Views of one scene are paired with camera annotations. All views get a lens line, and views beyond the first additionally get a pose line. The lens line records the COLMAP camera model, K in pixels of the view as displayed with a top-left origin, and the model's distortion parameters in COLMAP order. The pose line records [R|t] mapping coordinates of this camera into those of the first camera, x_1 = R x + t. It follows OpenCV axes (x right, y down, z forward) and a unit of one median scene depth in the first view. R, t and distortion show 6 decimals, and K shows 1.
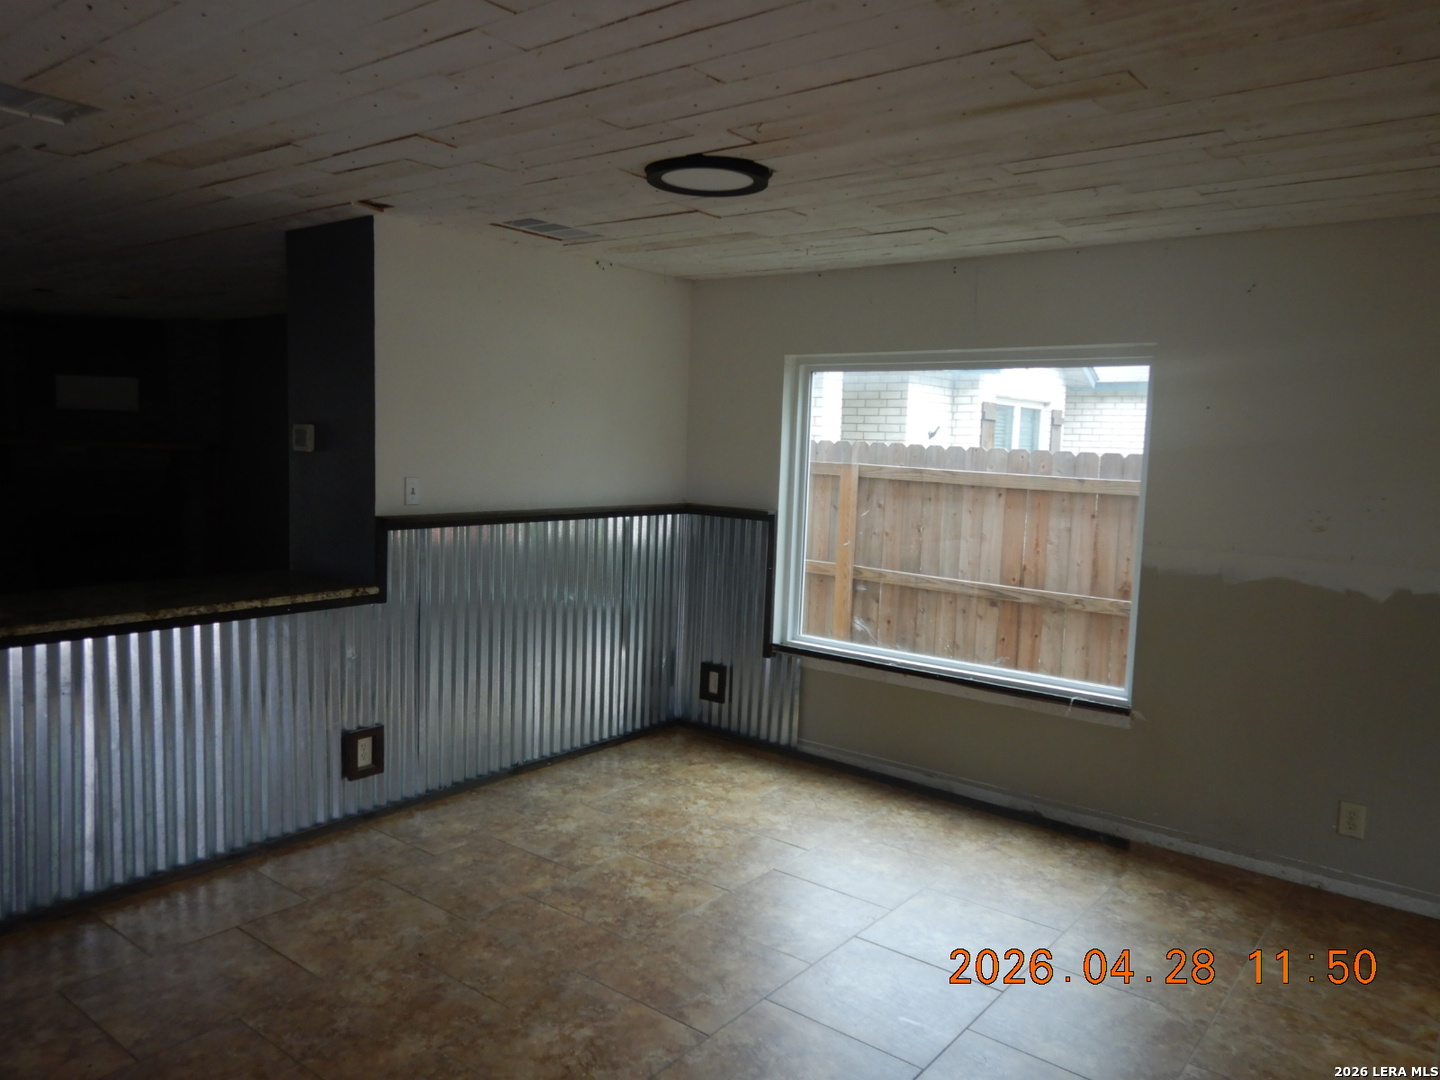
lens RADIAL K [[1030.9, 0, 718.9], [0, 1030.9, 540.7], [0, 0, 1]] dist [0.024432, -0.012993]
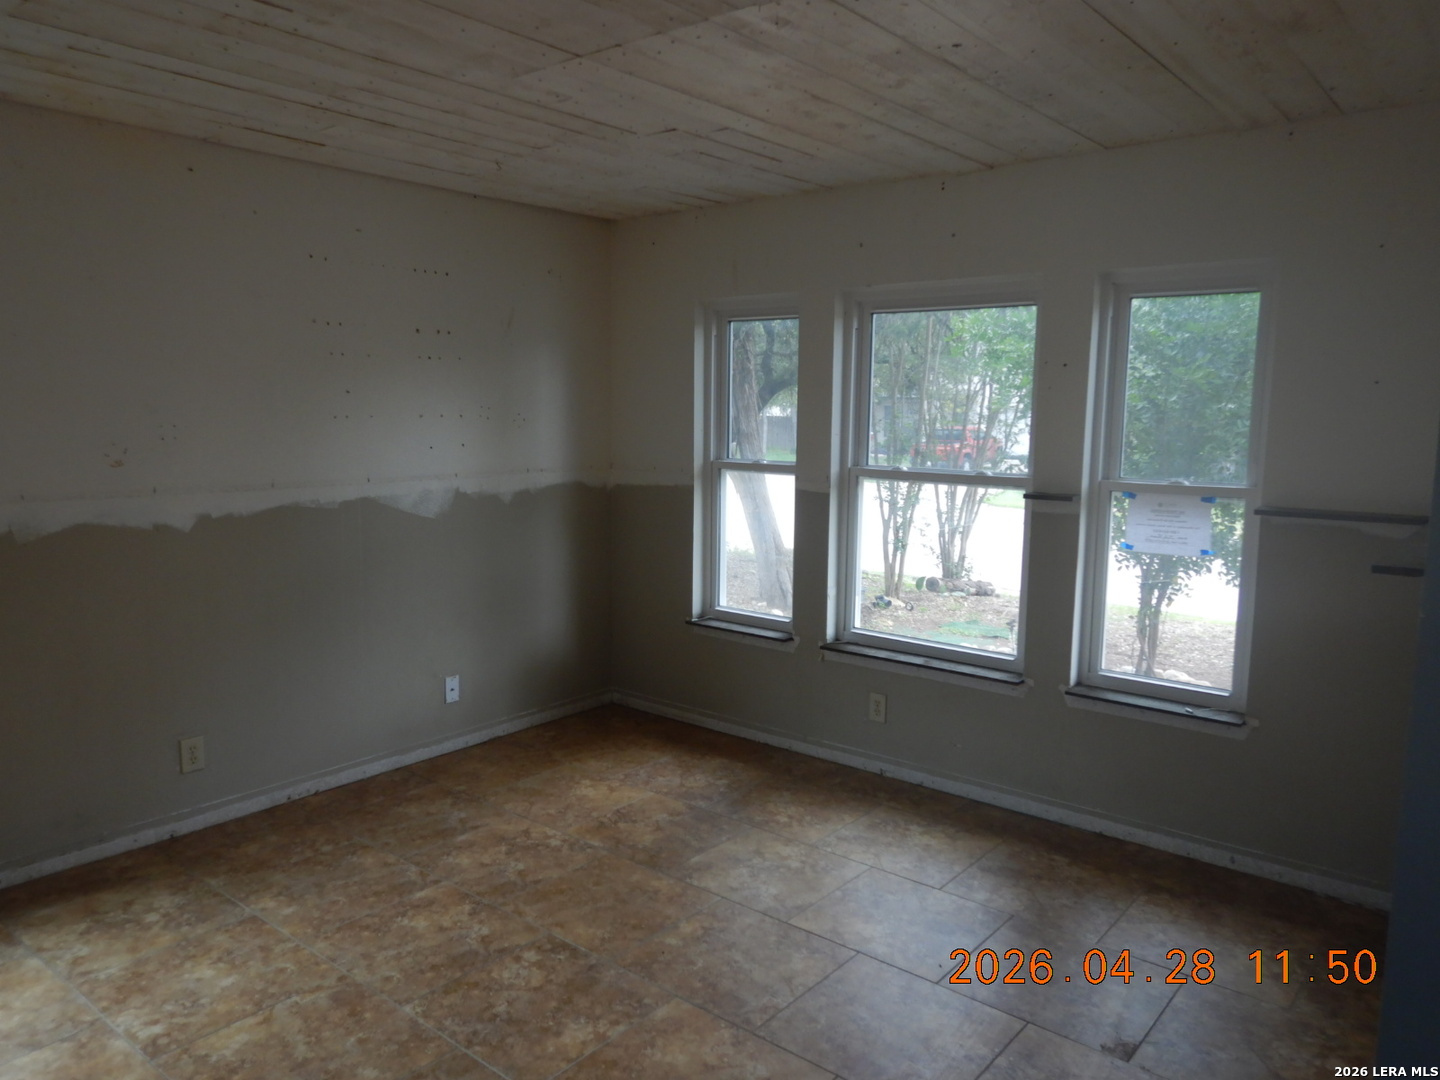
lens RADIAL K [[1030.9, 0, 719.1], [0, 1030.9, 541.0], [0, 0, 1]] dist [0.024432, -0.012993]
pose [[0.028272, -0.168202, 0.985347, -0.312337], [0.085872, 0.982506, 0.165253, -0.049653], [-0.995905, 0.079942, 0.042221, 0.444905]]
